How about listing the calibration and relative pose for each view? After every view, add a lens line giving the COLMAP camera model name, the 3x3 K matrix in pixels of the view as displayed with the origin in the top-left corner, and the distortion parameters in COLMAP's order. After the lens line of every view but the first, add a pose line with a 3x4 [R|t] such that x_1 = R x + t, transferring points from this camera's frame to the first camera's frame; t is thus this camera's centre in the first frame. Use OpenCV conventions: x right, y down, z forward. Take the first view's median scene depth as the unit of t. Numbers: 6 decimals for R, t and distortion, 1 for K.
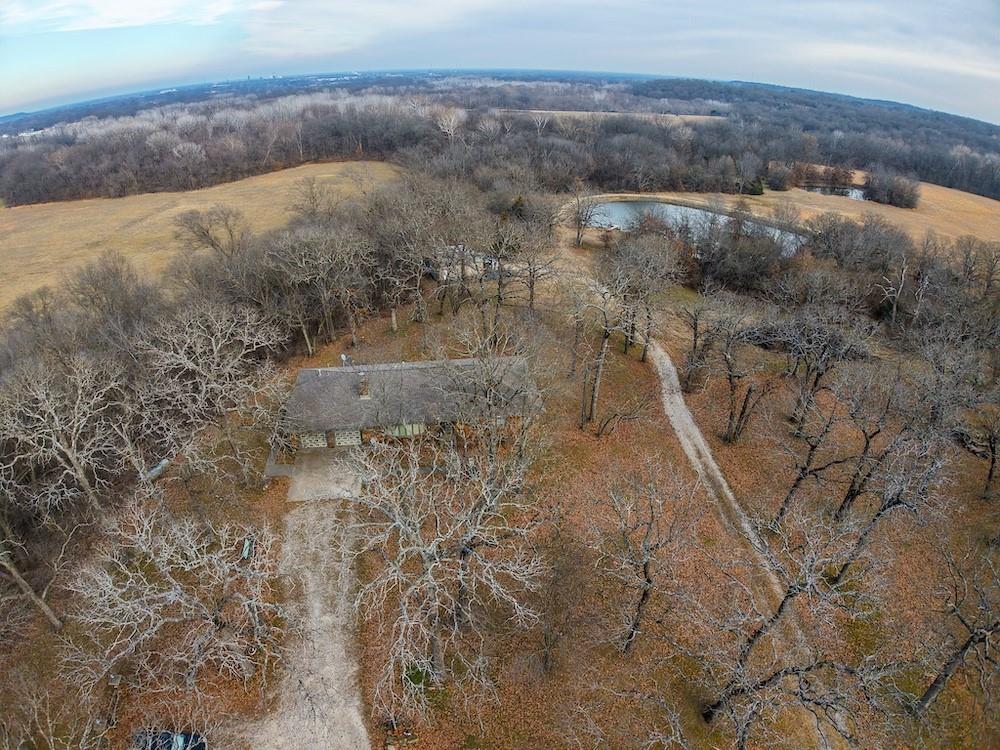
lens RADIAL K [[576.8, 0, 500.0], [0, 576.8, 376.0], [0, 0, 1]] dist [-0.171825, 0.019068]
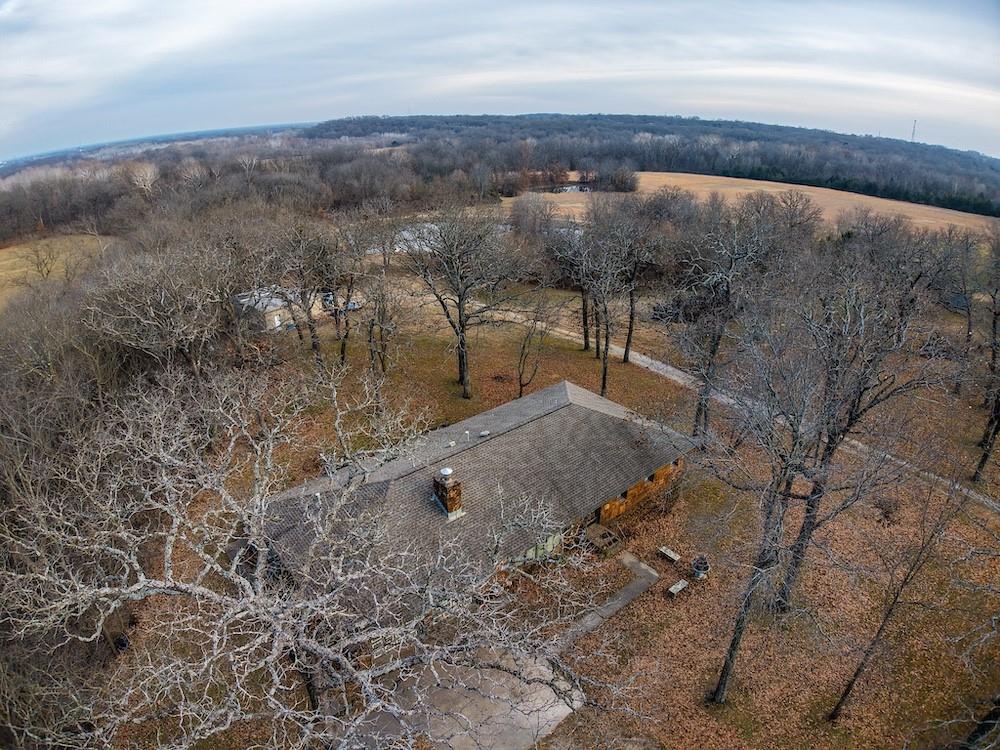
lens RADIAL K [[576.8, 0, 494.8], [0, 576.8, 376.2], [0, 0, 1]] dist [-0.171825, 0.019068]
pose [[0.856152, -0.228796, 0.463310, -0.082130], [0.262414, 0.964919, -0.008410, -0.013516], [-0.445132, 0.128779, 0.886156, 0.101351]]
